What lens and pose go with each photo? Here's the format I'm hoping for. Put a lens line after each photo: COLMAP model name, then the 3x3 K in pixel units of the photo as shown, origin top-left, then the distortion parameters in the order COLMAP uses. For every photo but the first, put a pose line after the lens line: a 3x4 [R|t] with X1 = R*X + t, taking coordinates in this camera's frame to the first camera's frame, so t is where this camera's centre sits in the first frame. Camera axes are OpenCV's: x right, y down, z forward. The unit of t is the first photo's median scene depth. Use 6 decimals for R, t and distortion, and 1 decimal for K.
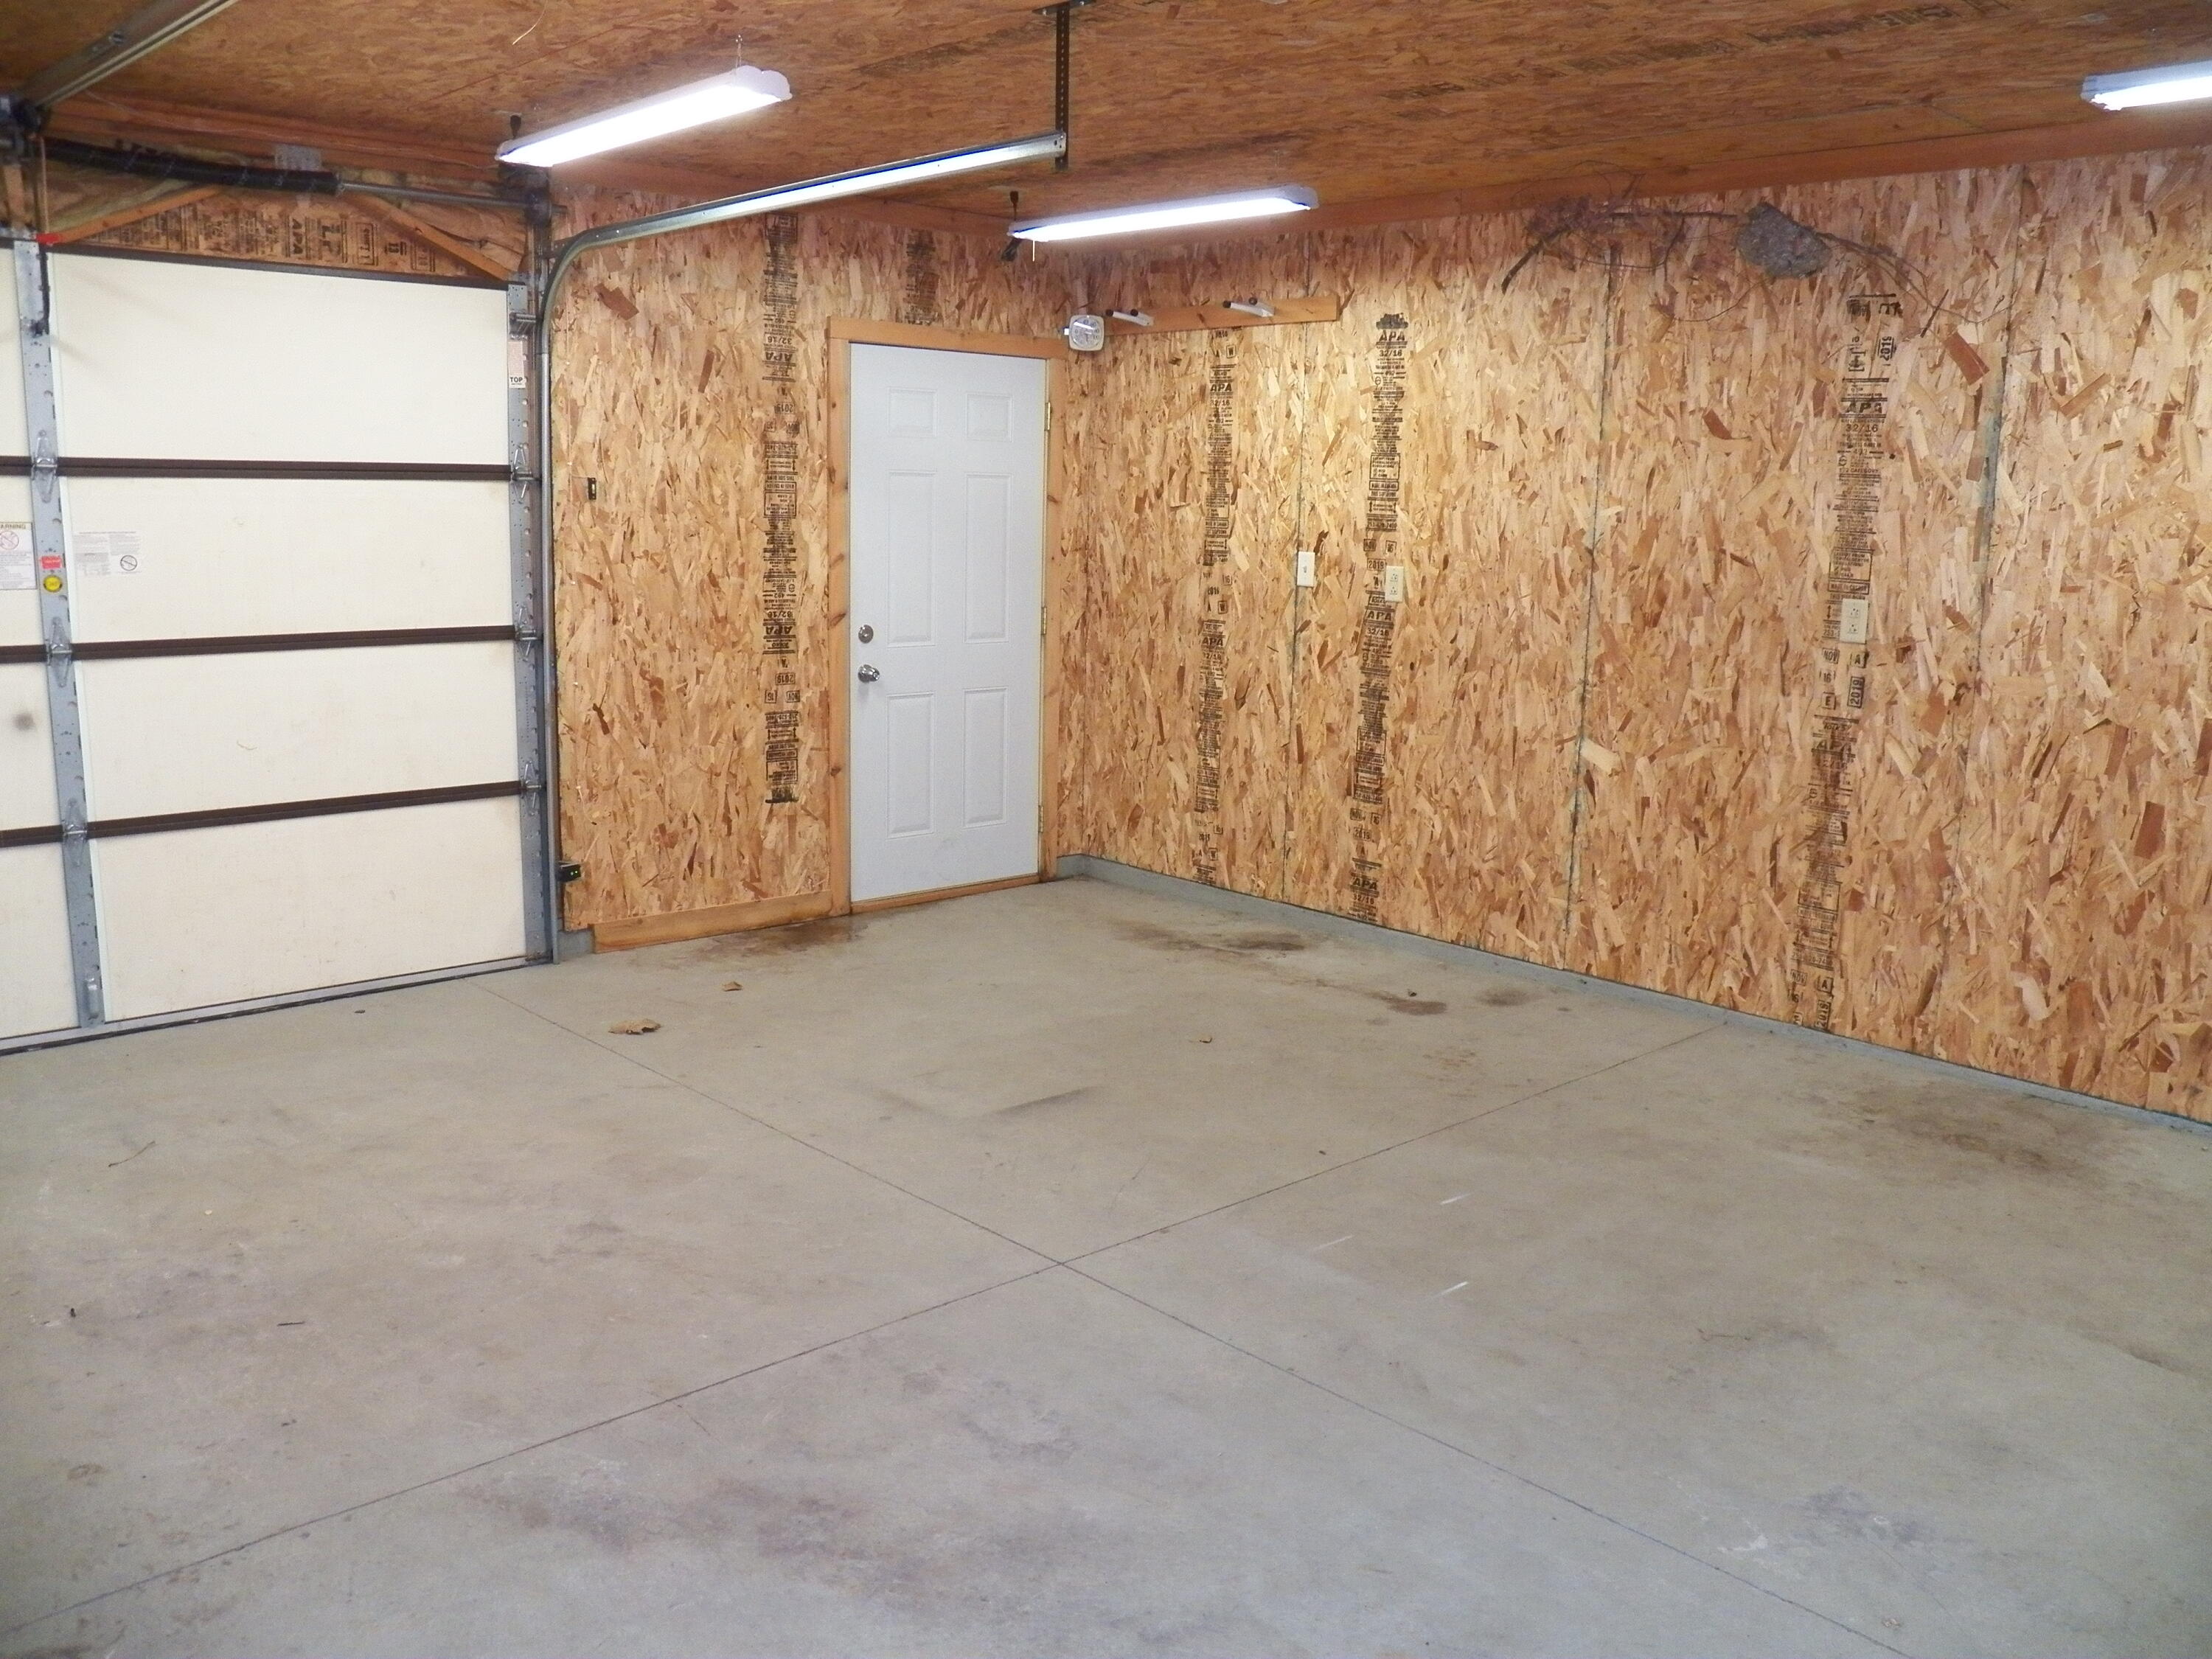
lens RADIAL K [[1808.4, 0, 1152.7], [0, 1808.4, 818.8], [0, 0, 1]] dist [-0.126597, 0.084780]
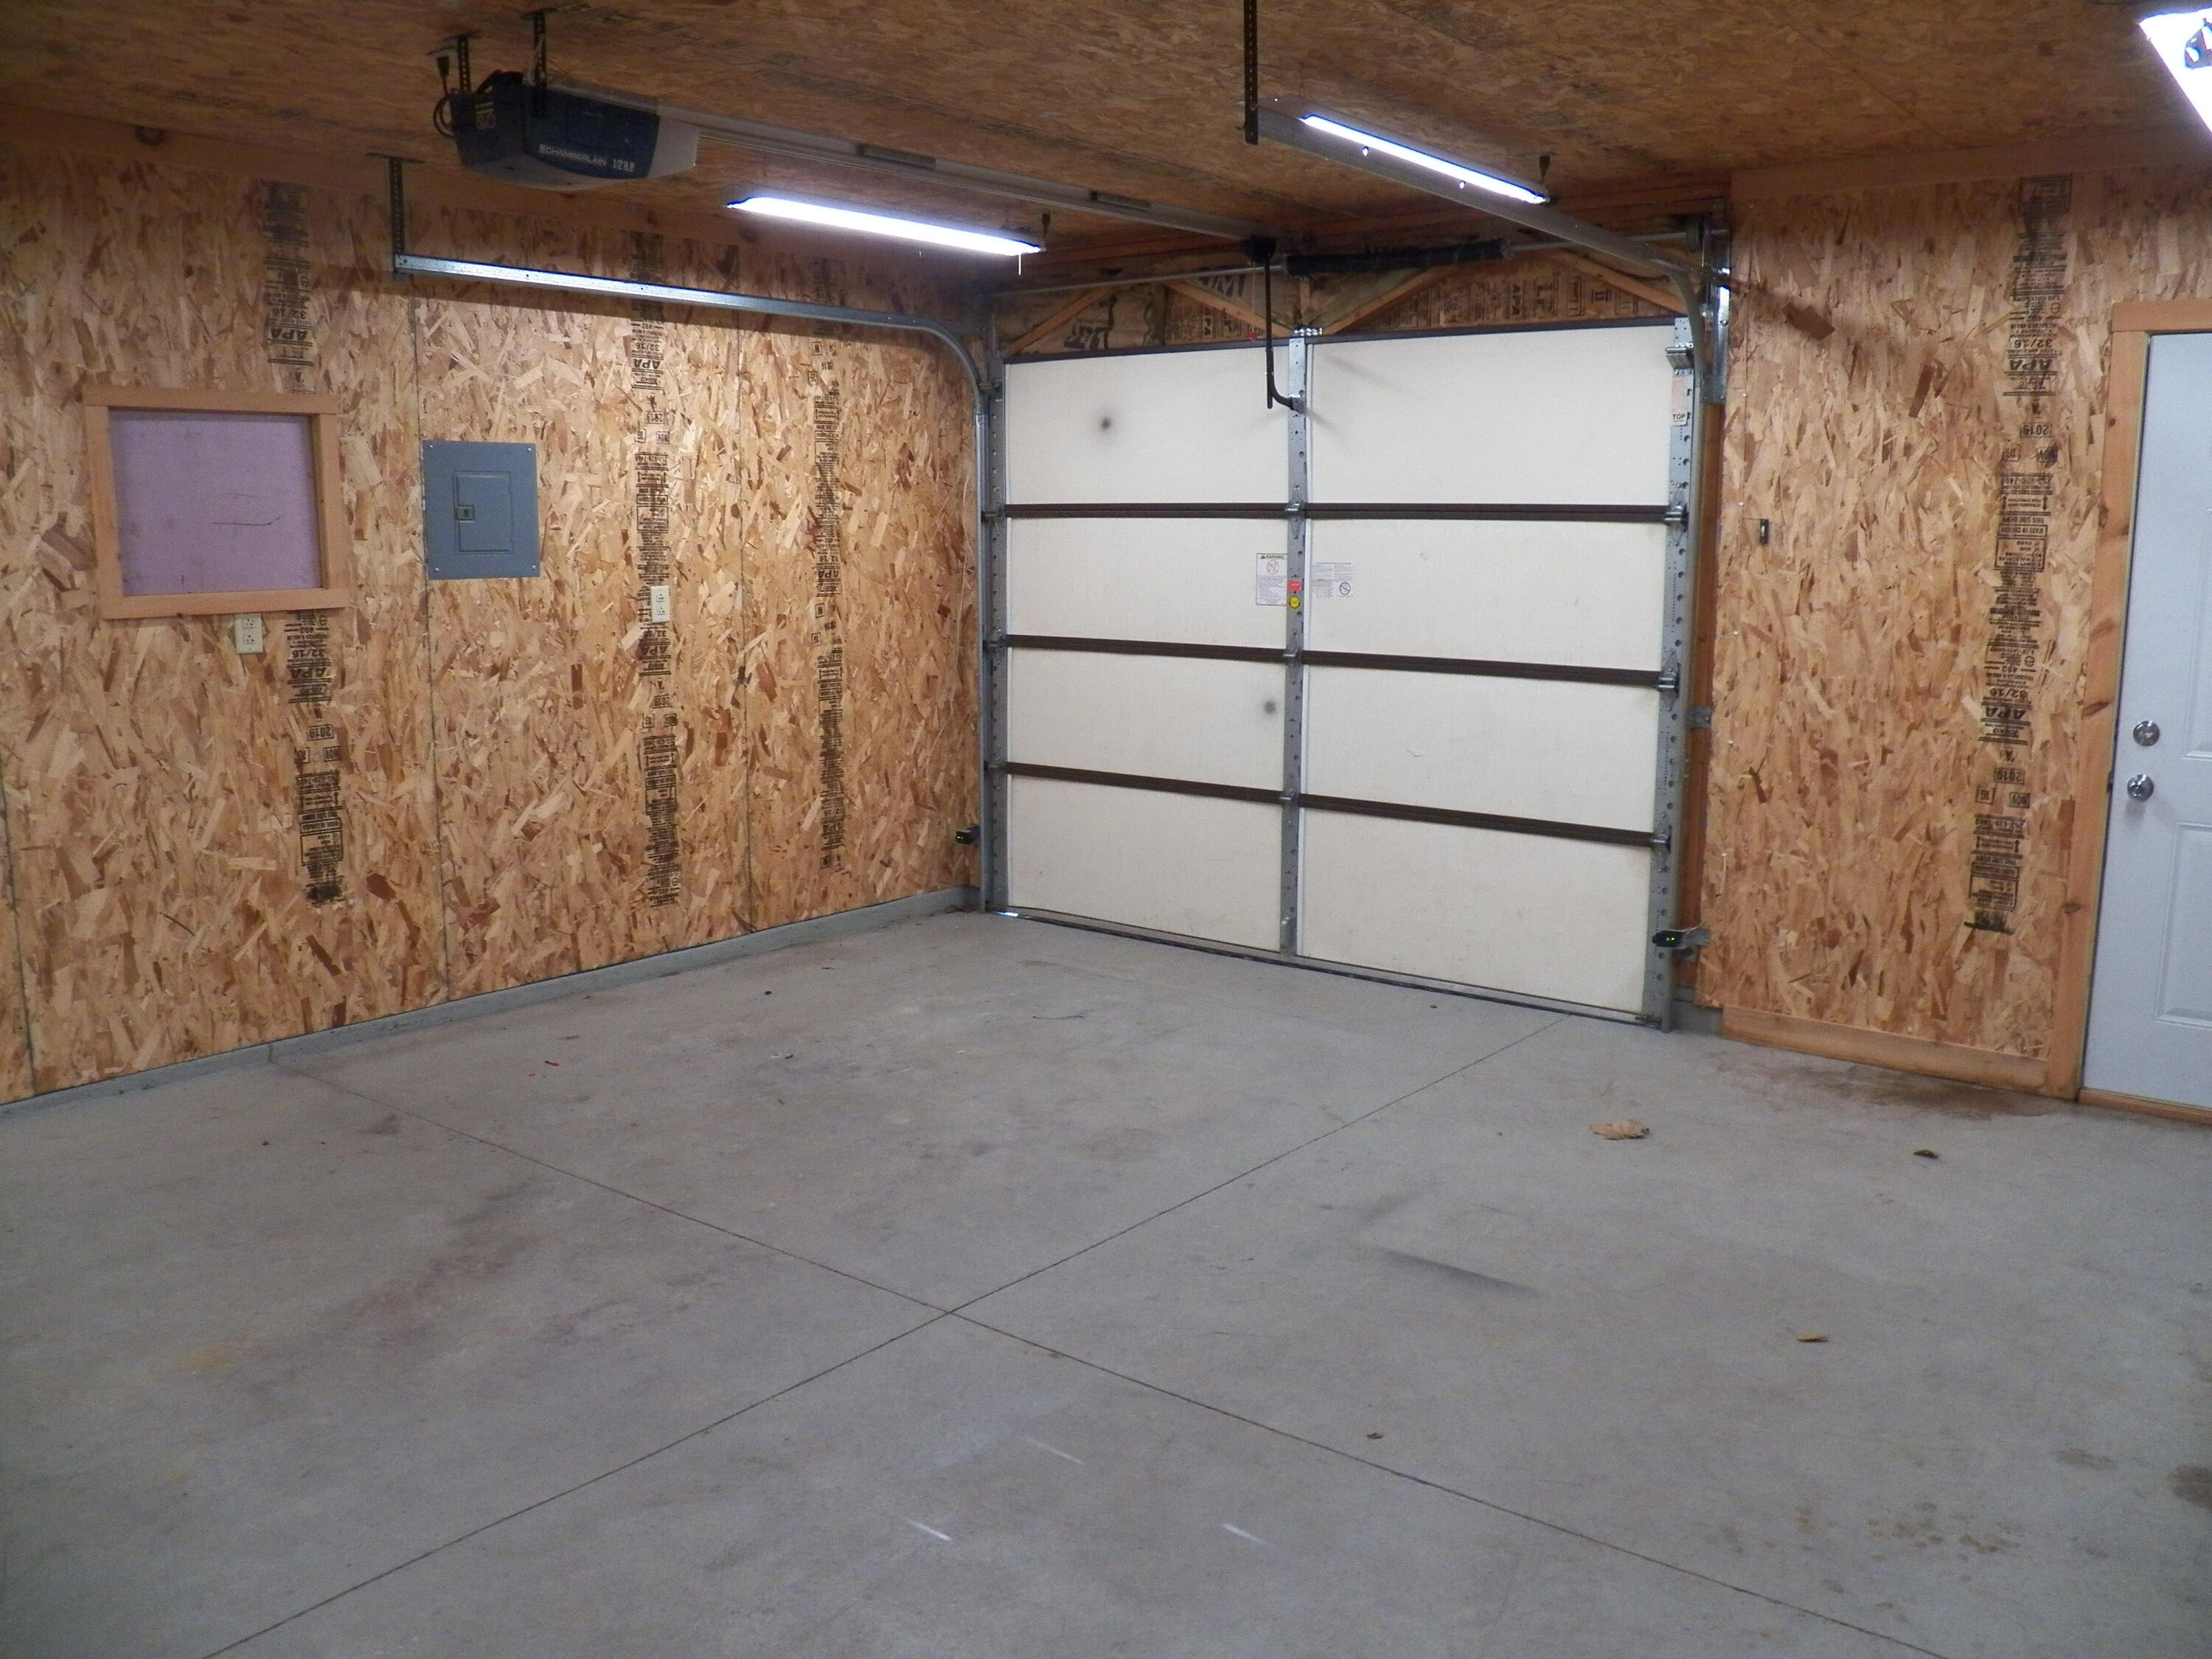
lens RADIAL K [[1808.4, 0, 1109.4], [0, 1808.4, 824.3], [0, 0, 1]] dist [-0.126597, 0.084780]
pose [[0.162618, 0.141200, -0.976534, 0.523462], [-0.175531, 0.978060, 0.112191, -0.080444], [0.970950, 0.153168, 0.183836, 0.520811]]
